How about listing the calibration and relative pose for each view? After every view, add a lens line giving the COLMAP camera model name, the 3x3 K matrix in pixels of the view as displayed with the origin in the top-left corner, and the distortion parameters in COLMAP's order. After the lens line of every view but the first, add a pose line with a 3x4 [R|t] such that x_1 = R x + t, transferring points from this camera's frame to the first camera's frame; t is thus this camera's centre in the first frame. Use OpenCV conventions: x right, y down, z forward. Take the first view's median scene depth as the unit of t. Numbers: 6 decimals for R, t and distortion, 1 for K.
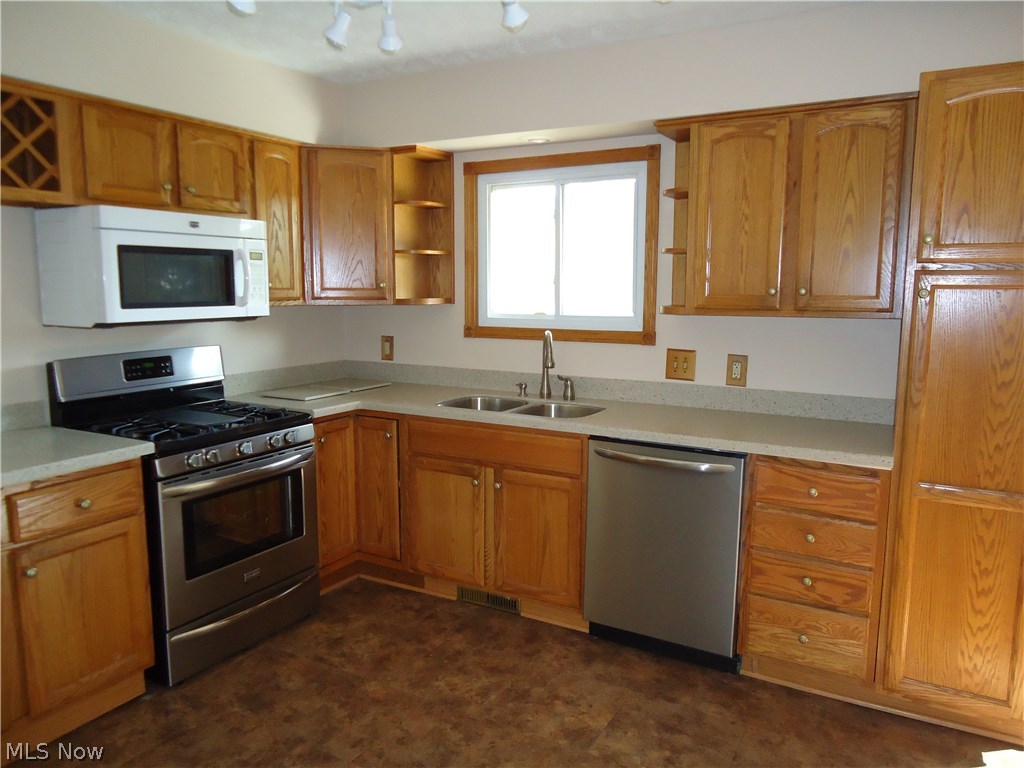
lens RADIAL K [[742.9, 0, 512.0], [0, 742.9, 384.0], [0, 0, 1]] dist [0.001563, 0.001589]
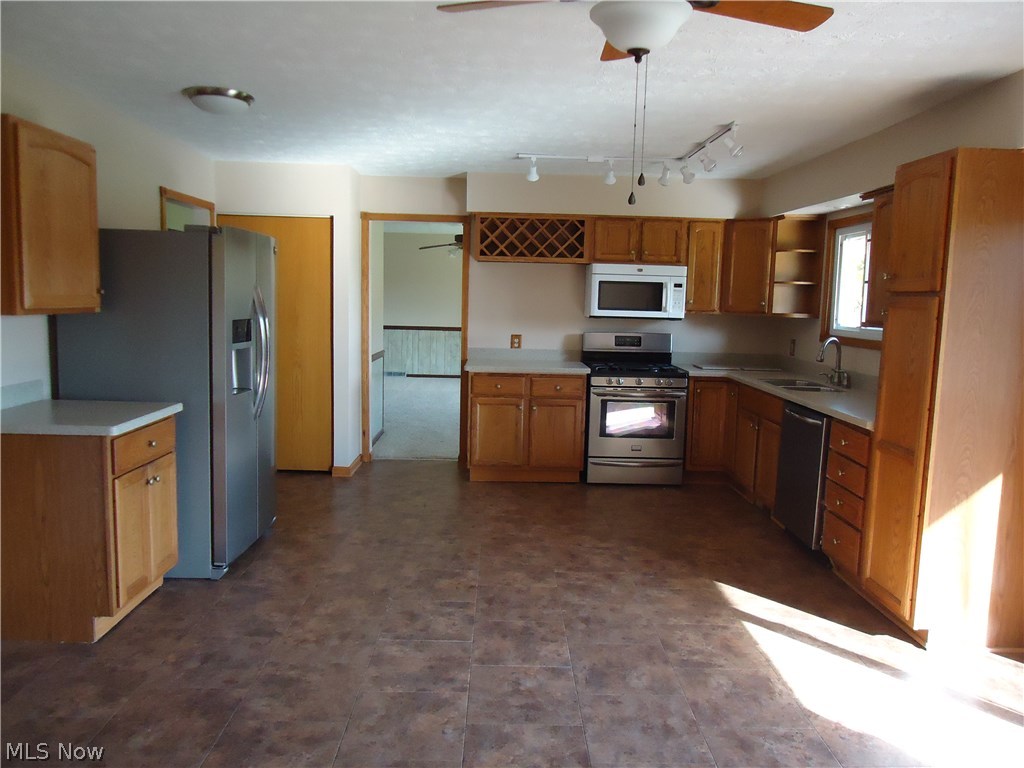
lens RADIAL K [[742.9, 0, 512.0], [0, 742.9, 384.0], [0, 0, 1]] dist [0.001563, 0.001589]
pose [[0.518461, 0.117724, -0.846959, 1.101963], [-0.142844, 0.988484, 0.049954, 0.039478], [0.843086, 0.095084, 0.529307, -0.324534]]
